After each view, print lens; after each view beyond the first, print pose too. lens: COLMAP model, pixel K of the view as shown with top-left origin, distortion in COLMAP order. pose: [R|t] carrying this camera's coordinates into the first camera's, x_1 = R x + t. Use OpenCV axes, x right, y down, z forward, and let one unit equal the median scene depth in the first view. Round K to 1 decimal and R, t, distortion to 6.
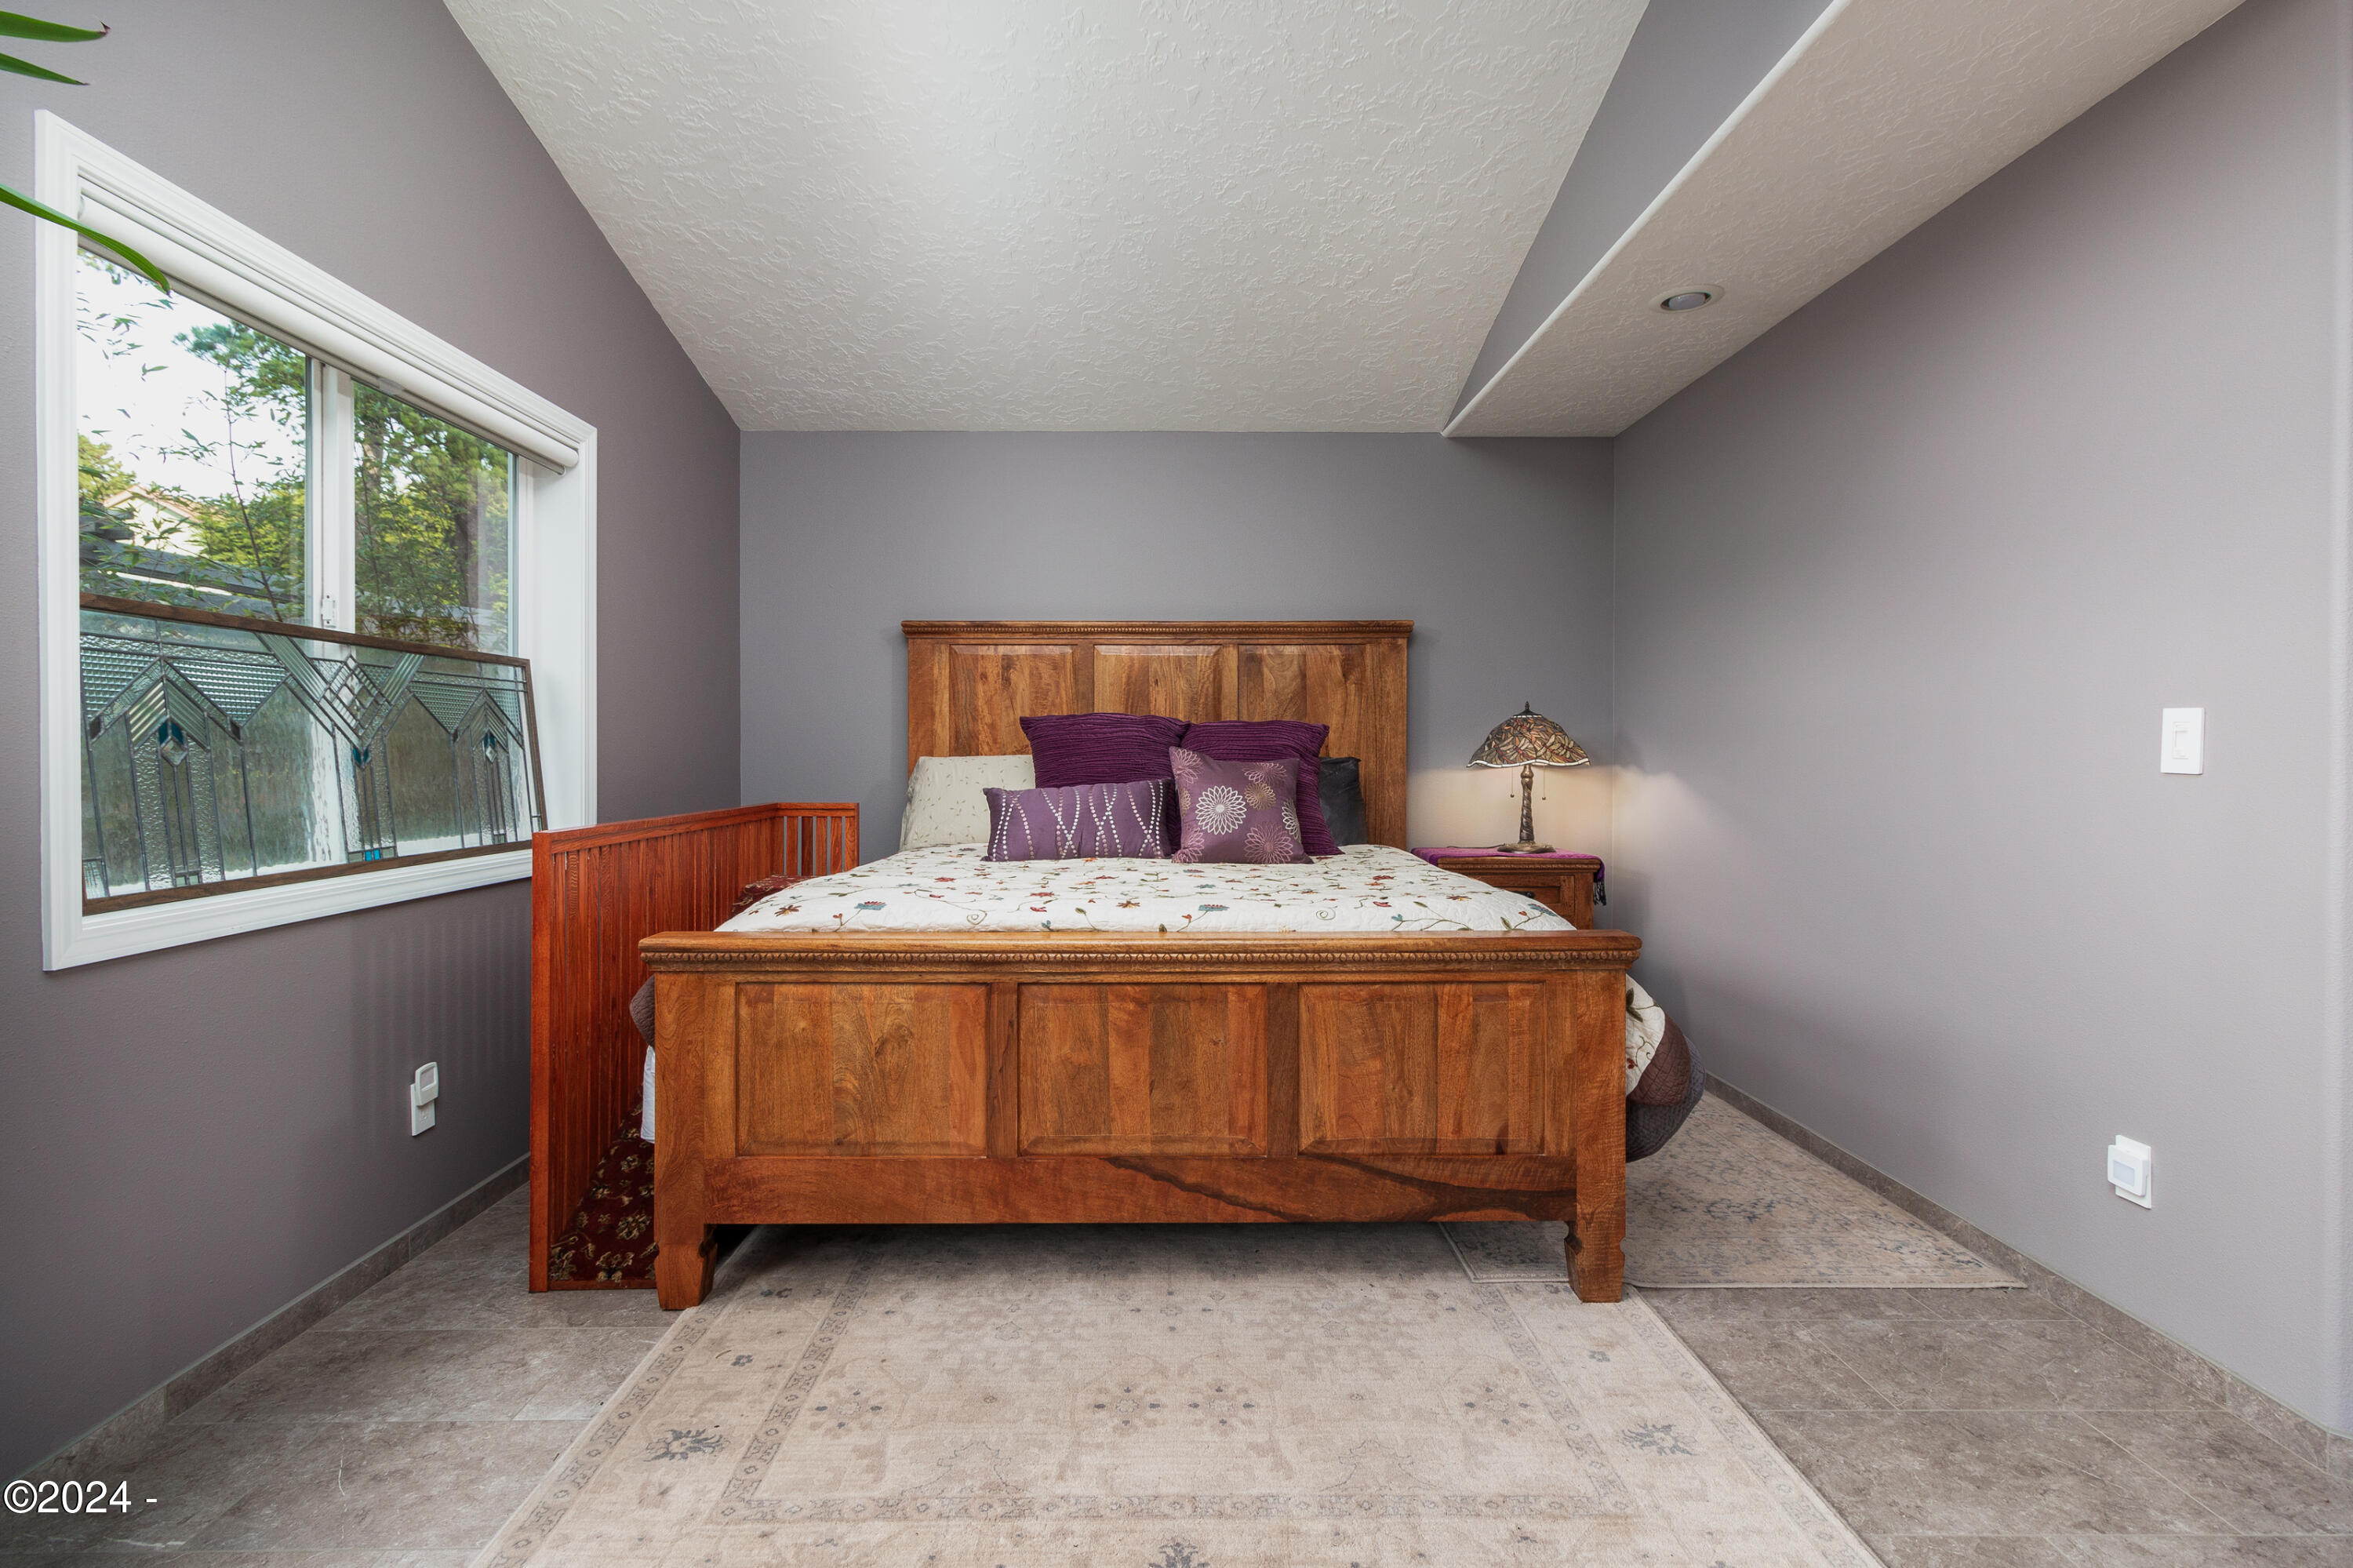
lens RADIAL K [[1091.5, 0, 1182.4], [0, 1091.5, 768.6], [0, 0, 1]] dist [-0.002455, -0.000100]
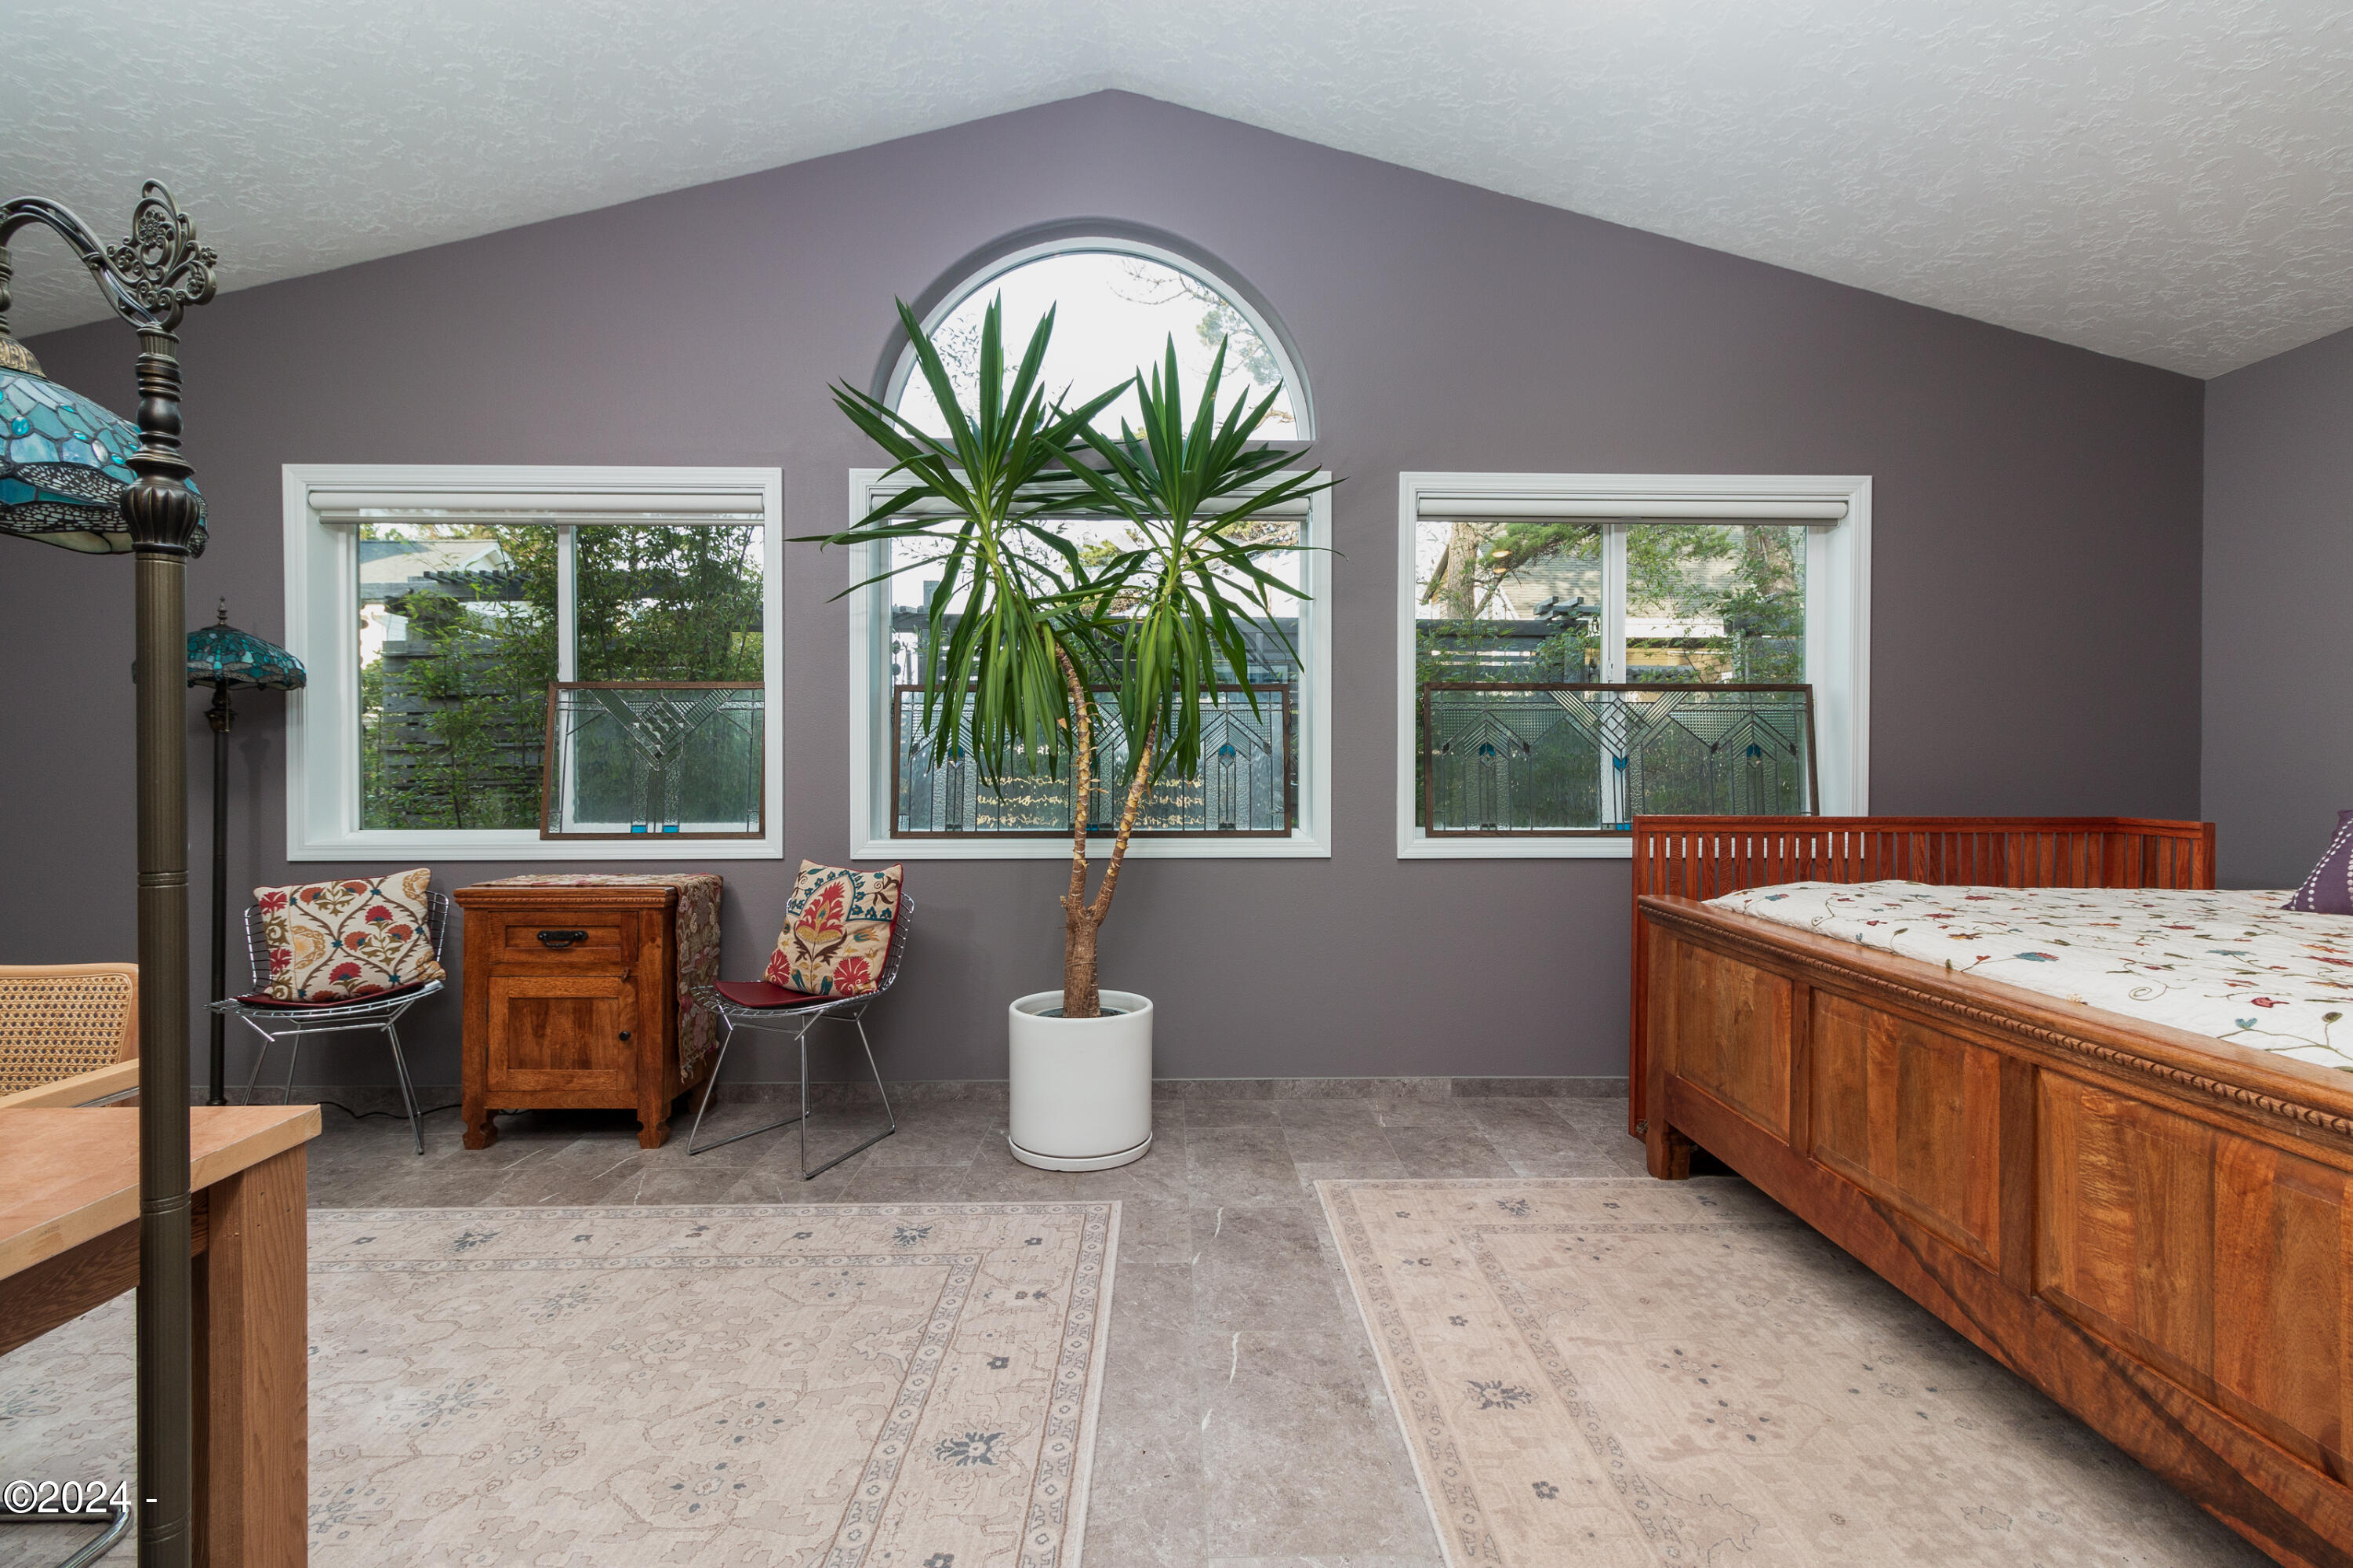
lens RADIAL K [[1091.5, 0, 1186.8], [0, 1091.5, 773.8], [0, 0, 1]] dist [-0.002455, -0.000100]
pose [[-0.004802, 0.009714, -0.999941, 0.856972], [-0.016415, 0.999817, 0.009792, -0.001156], [0.999854, 0.016461, -0.004642, 0.418220]]
